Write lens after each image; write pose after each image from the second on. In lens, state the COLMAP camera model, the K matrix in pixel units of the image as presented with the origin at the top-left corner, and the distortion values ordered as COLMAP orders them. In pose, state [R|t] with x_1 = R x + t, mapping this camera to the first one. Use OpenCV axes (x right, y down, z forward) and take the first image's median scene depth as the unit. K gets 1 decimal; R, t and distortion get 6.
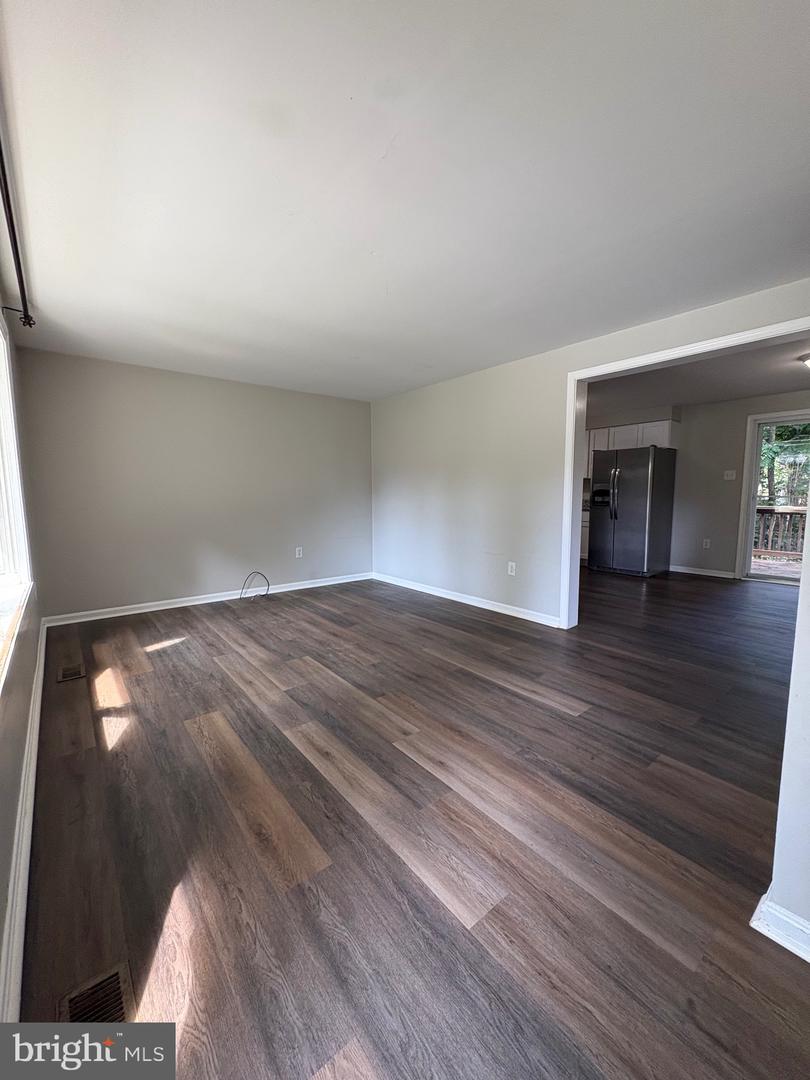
lens RADIAL K [[429.6, 0, 405.0], [0, 429.6, 540.0], [0, 0, 1]] dist [-0.000321, 0.000513]
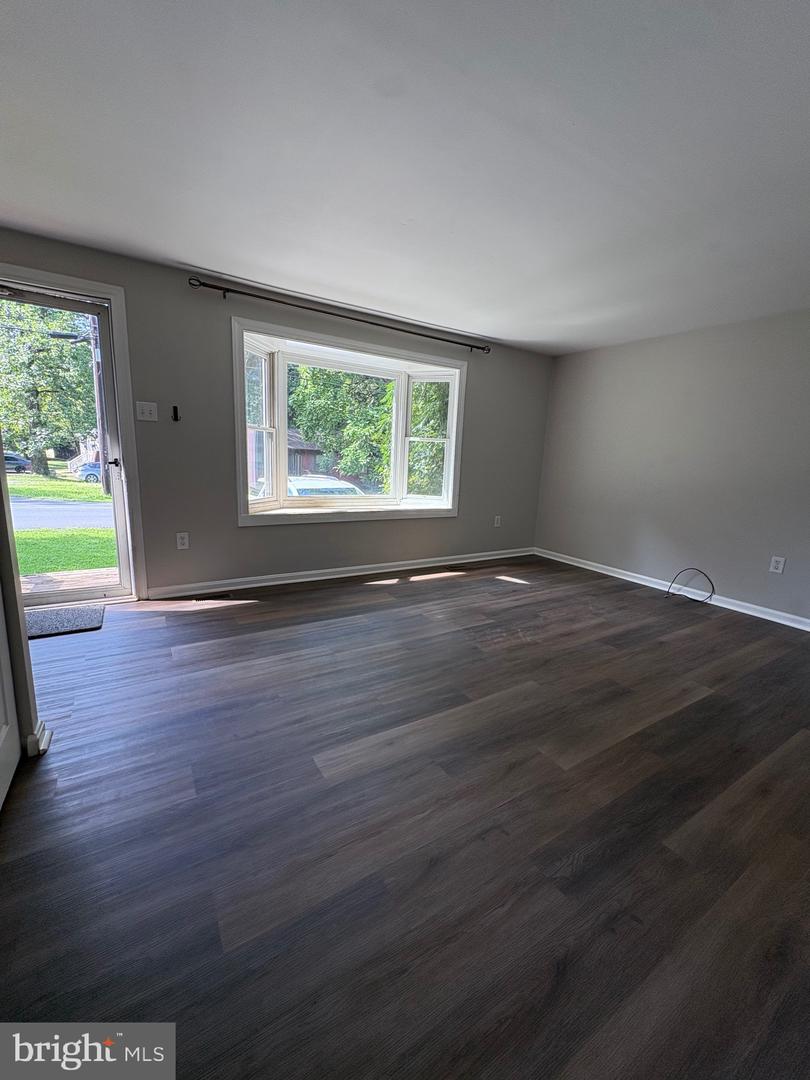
lens RADIAL K [[429.6, 0, 405.0], [0, 429.6, 540.0], [0, 0, 1]] dist [-0.000321, 0.000513]
pose [[-0.121000, 0.191540, -0.973998, 0.743198], [-0.153783, 0.965744, 0.209022, -0.095119], [0.980668, 0.175076, -0.087400, 0.831071]]
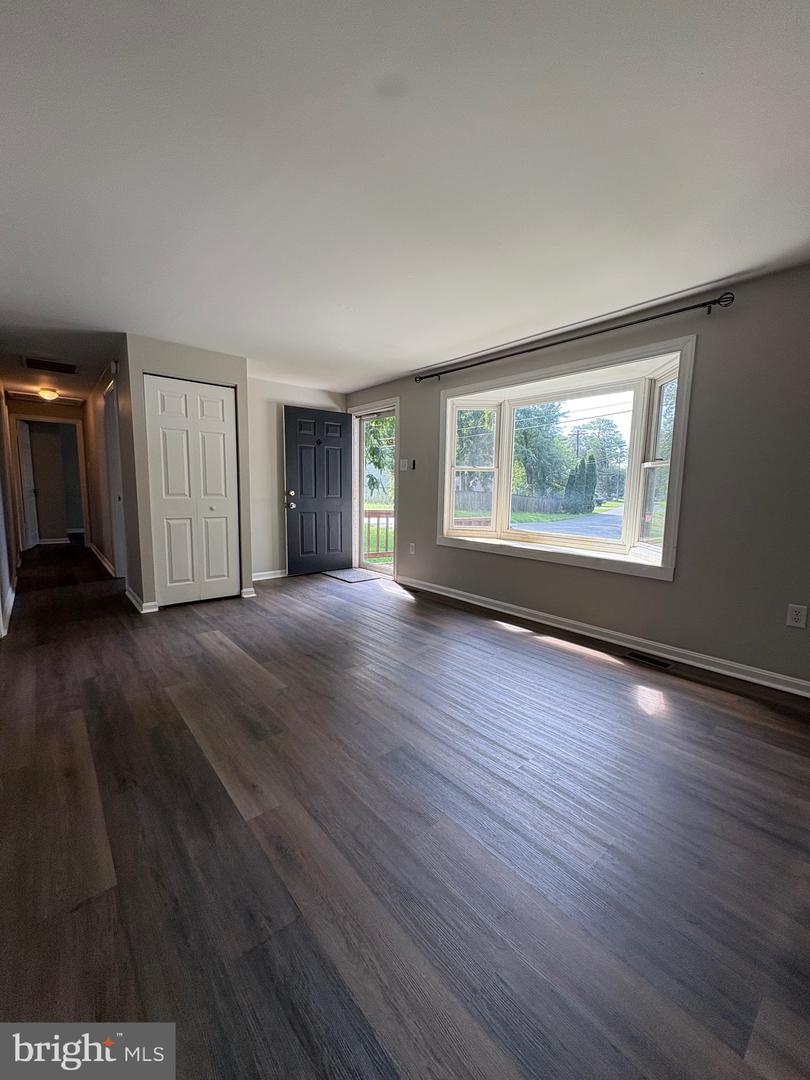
lens RADIAL K [[429.6, 0, 405.0], [0, 429.6, 540.0], [0, 0, 1]] dist [-0.000321, 0.000513]
pose [[-0.999467, -0.013268, -0.029818, -0.142837], [-0.019705, 0.973638, 0.227246, -0.173855], [0.026016, 0.227712, -0.973381, 1.718479]]
